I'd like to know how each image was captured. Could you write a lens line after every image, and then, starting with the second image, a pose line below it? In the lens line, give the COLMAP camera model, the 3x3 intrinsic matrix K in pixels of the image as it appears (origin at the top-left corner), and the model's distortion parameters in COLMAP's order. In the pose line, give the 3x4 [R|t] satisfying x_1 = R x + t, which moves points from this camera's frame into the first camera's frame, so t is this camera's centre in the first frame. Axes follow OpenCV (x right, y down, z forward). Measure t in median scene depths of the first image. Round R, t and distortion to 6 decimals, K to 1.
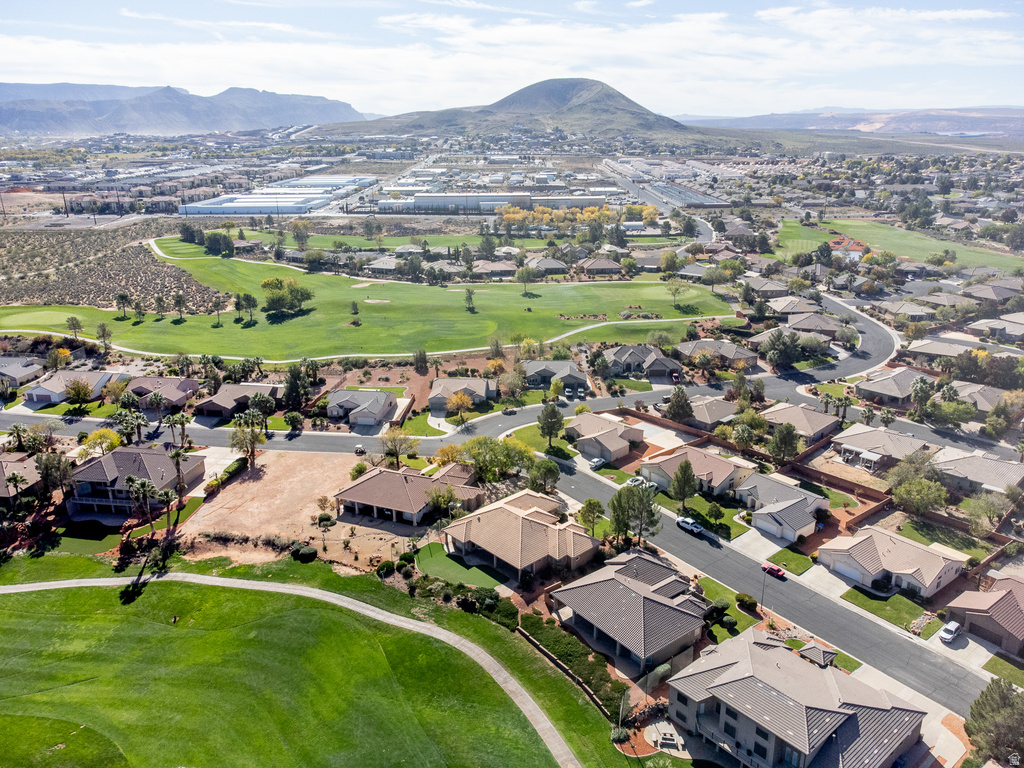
lens RADIAL K [[762.3, 0, 504.4], [0, 762.3, 384.1], [0, 0, 1]] dist [0.013570, -0.002026]
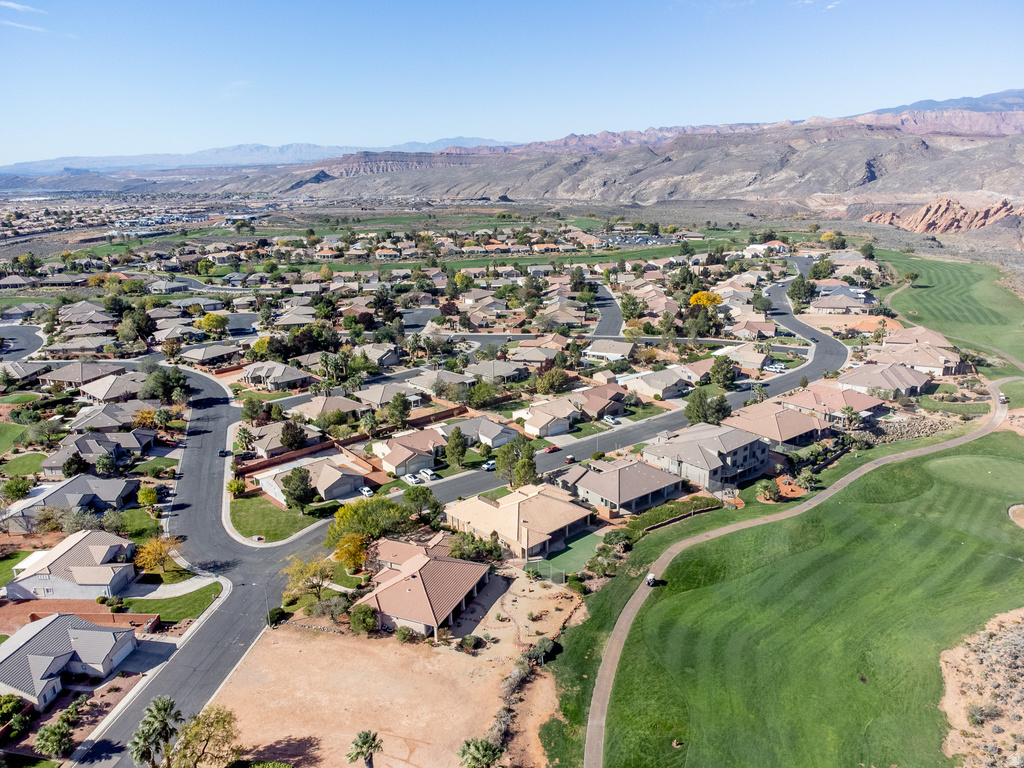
lens RADIAL K [[764.5, 0, 512.0], [0, 764.5, 384.0], [0, 0, 1]] dist [0.013929, 0.010787]
pose [[-0.003883, -0.275131, 0.961399, -0.898199], [0.339254, 0.904026, 0.260083, -0.243155], [-0.940687, 0.327168, 0.089829, 0.797415]]
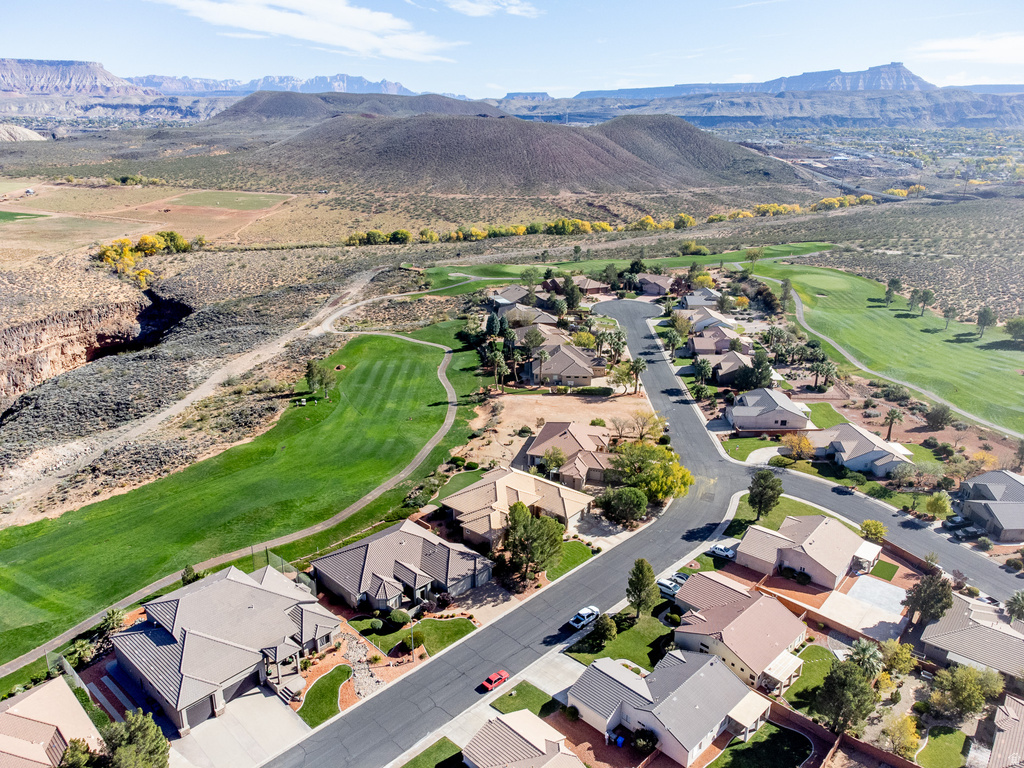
lens RADIAL K [[764.5, 0, 512.0], [0, 764.5, 384.0], [0, 0, 1]] dist [0.013929, 0.010787]
pose [[0.131308, 0.334069, -0.933357, 0.869552], [-0.325096, 0.903955, 0.277809, -0.221872], [0.936521, 0.266952, 0.227301, 0.674207]]
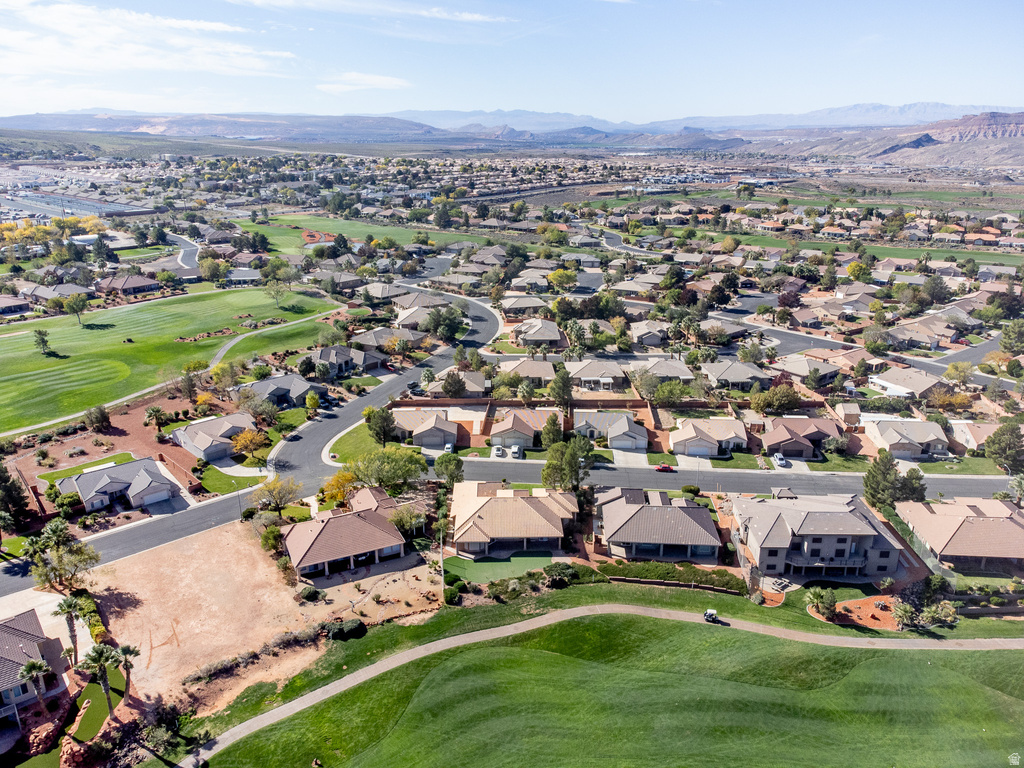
lens RADIAL K [[764.5, 0, 512.0], [0, 764.5, 384.0], [0, 0, 1]] dist [0.013929, 0.010787]
pose [[0.662432, -0.232463, 0.712141, -0.623085], [0.235897, 0.967002, 0.096227, -0.069914], [-0.711011, 0.104248, 0.695410, 0.241335]]
